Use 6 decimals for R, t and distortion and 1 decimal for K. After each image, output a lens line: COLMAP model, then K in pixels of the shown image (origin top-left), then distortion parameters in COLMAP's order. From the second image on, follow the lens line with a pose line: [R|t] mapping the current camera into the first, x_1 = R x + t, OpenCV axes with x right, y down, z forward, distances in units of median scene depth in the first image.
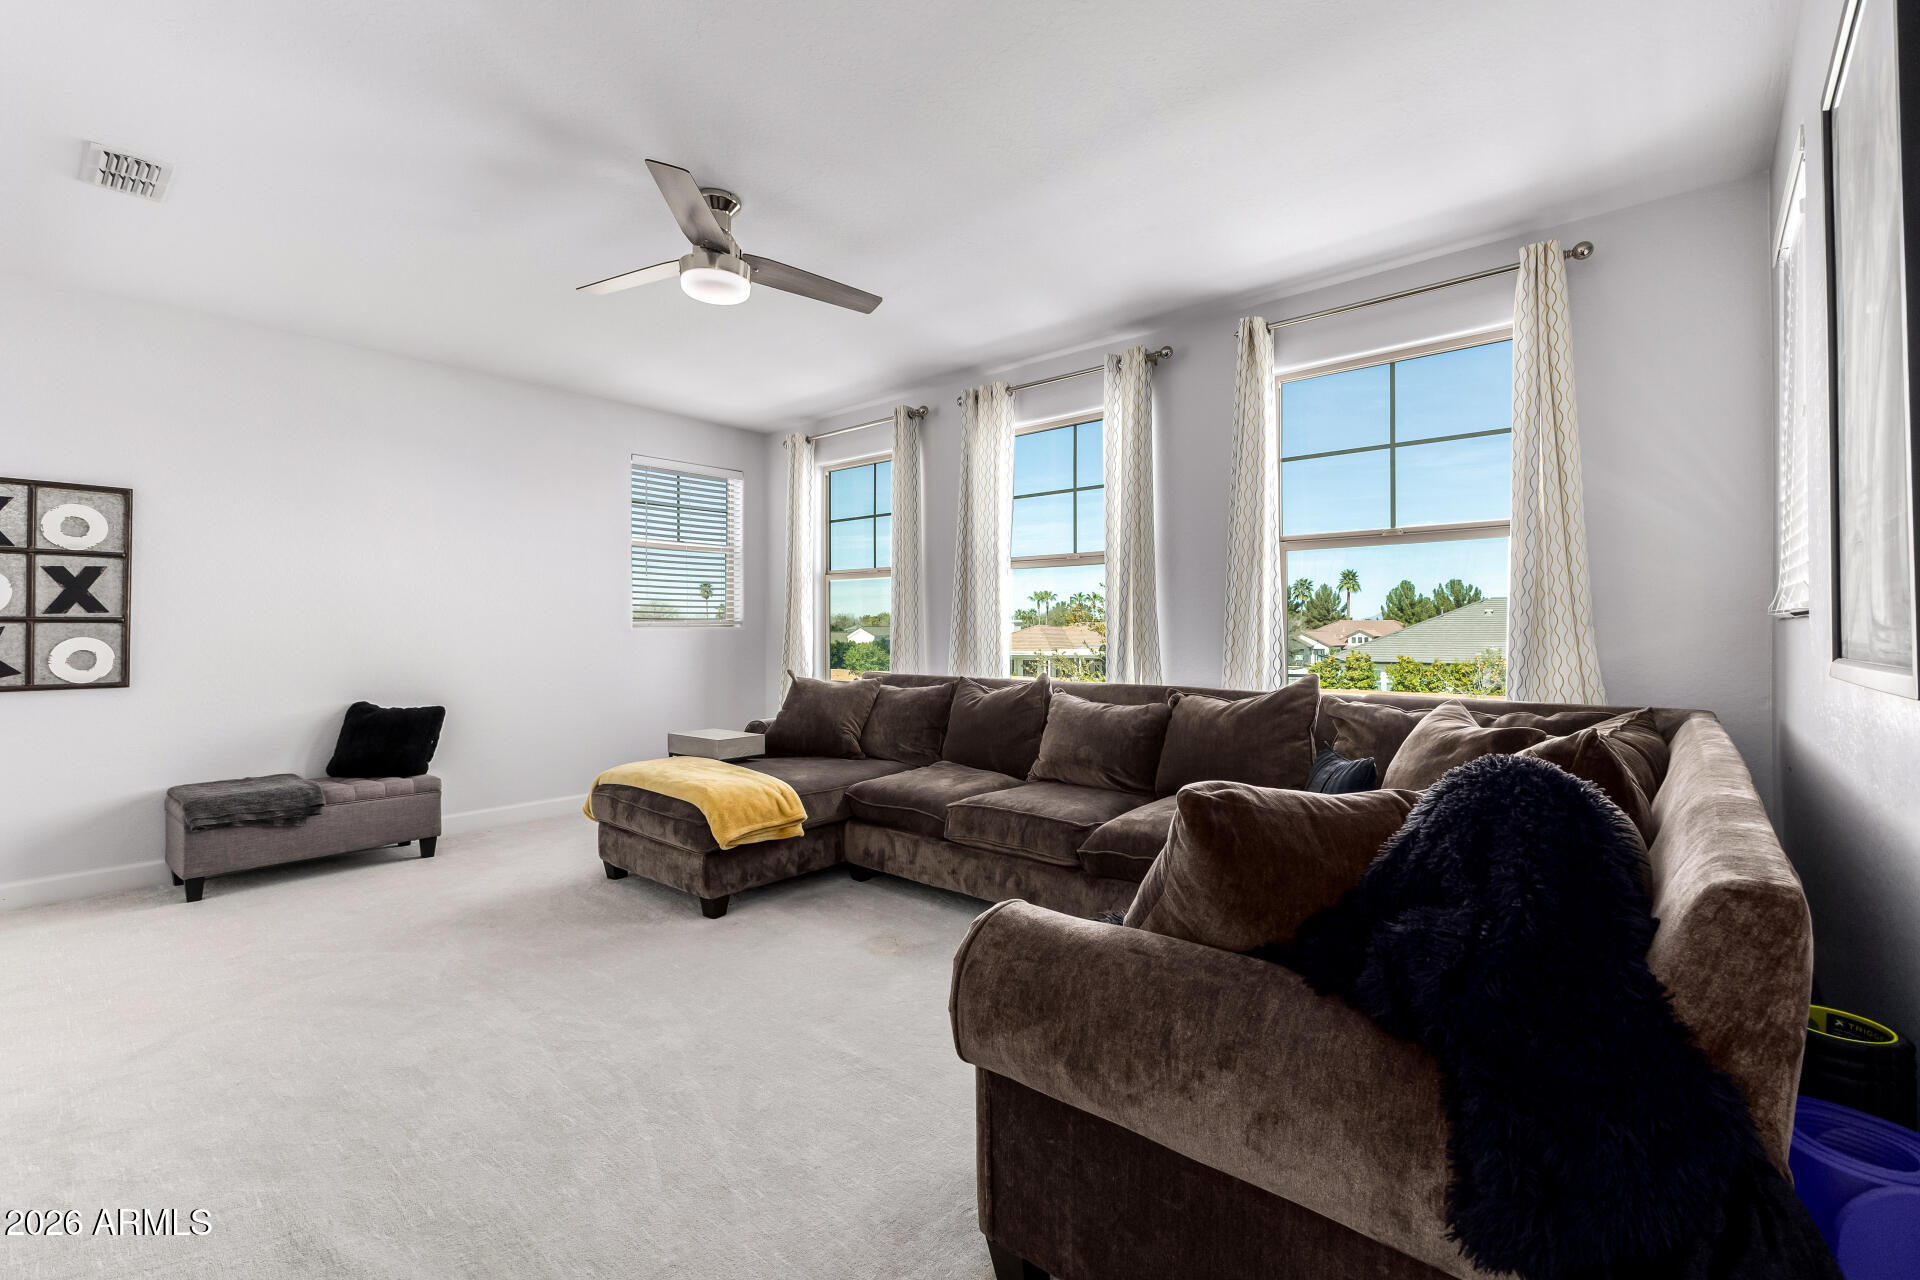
lens RADIAL K [[838.9, 0, 966.6], [0, 838.9, 626.7], [0, 0, 1]] dist [0.020980, -0.006512]
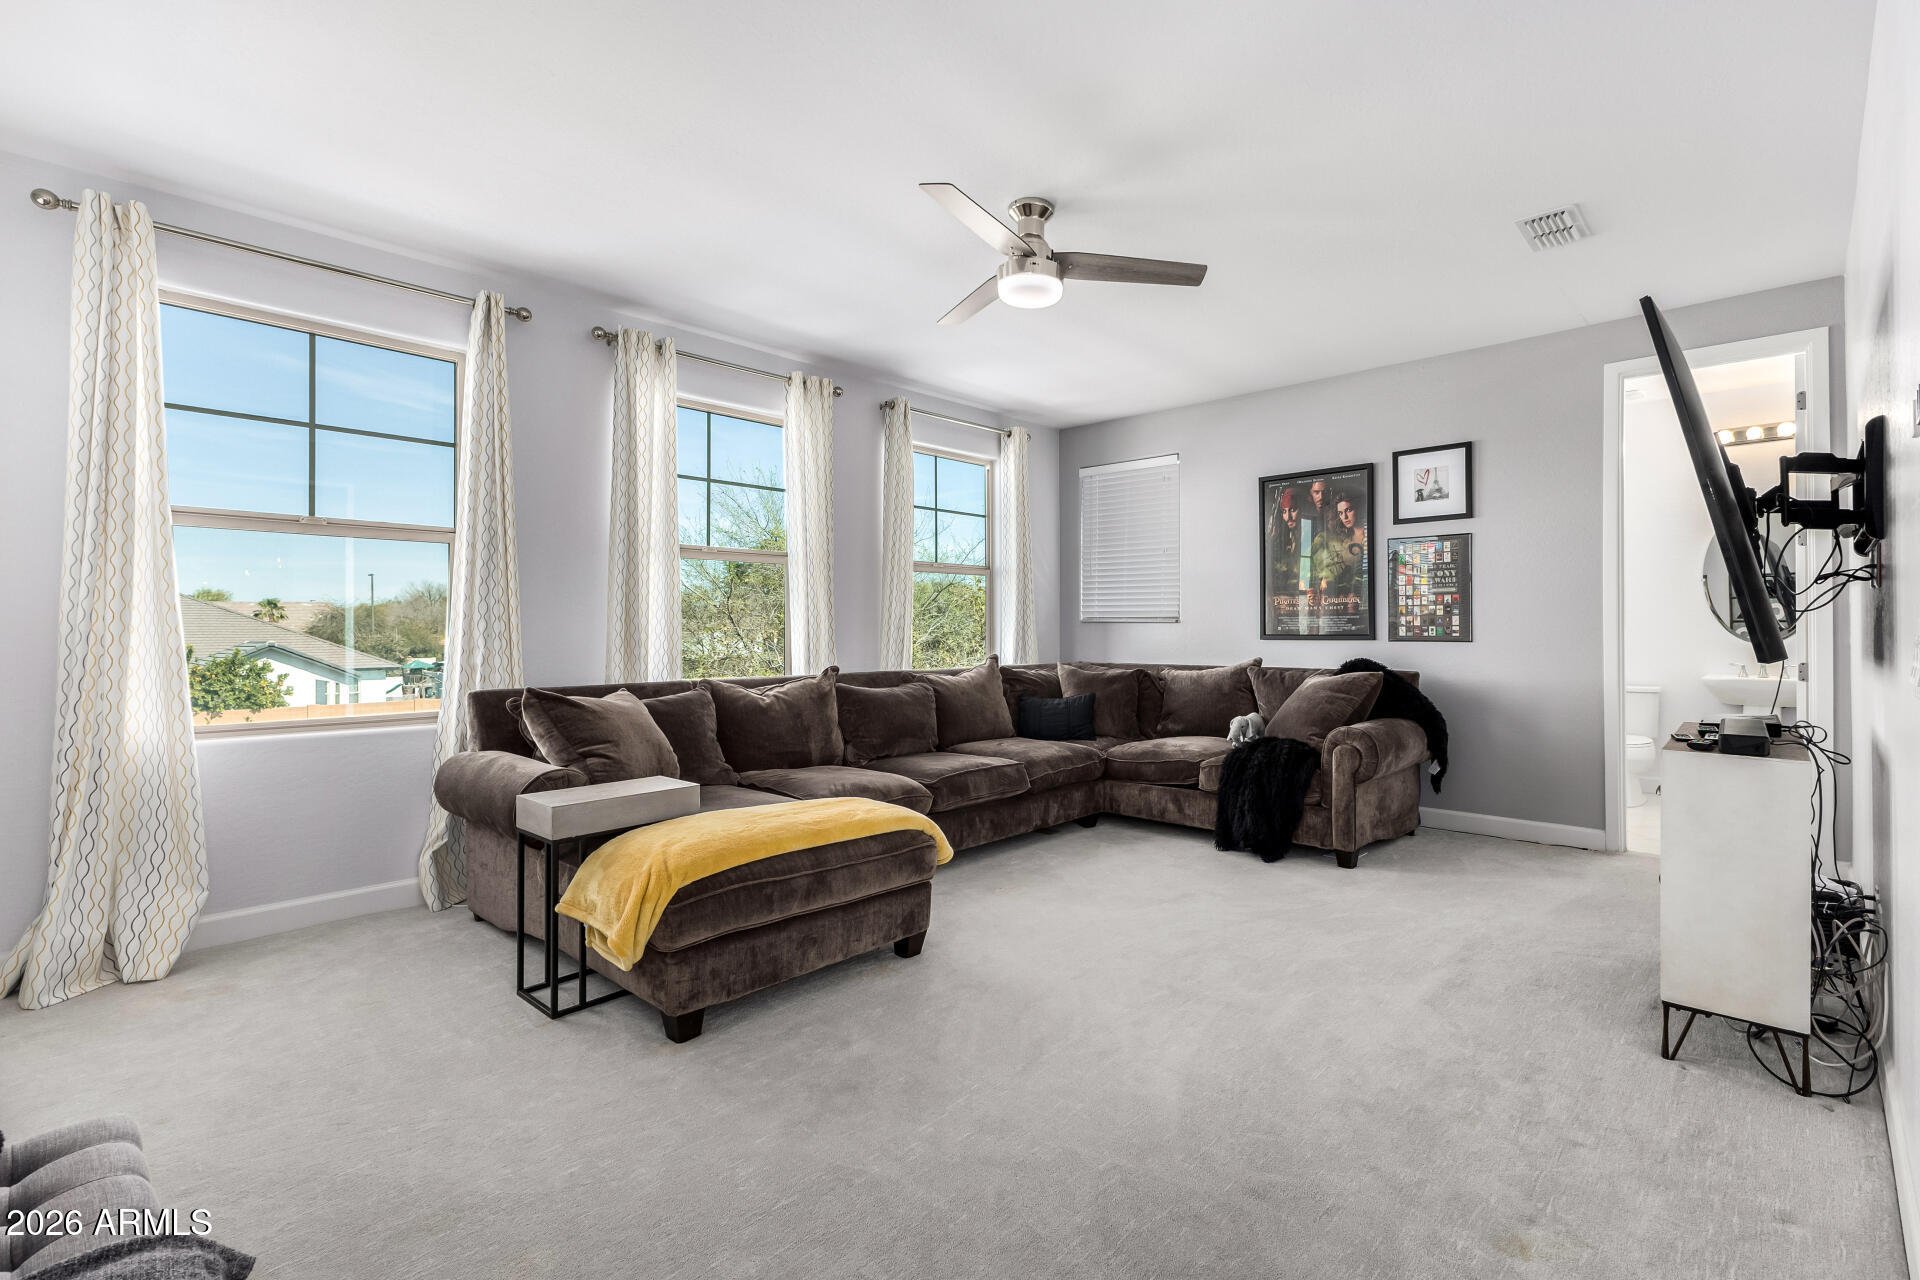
lens RADIAL K [[838.9, 0, 966.6], [0, 838.9, 626.7], [0, 0, 1]] dist [0.020980, -0.006512]
pose [[0.072697, 0.009021, 0.997313, -0.894430], [0.000459, 0.999959, -0.009079, 0.016963], [-0.997354, 0.001118, 0.072690, 0.700961]]
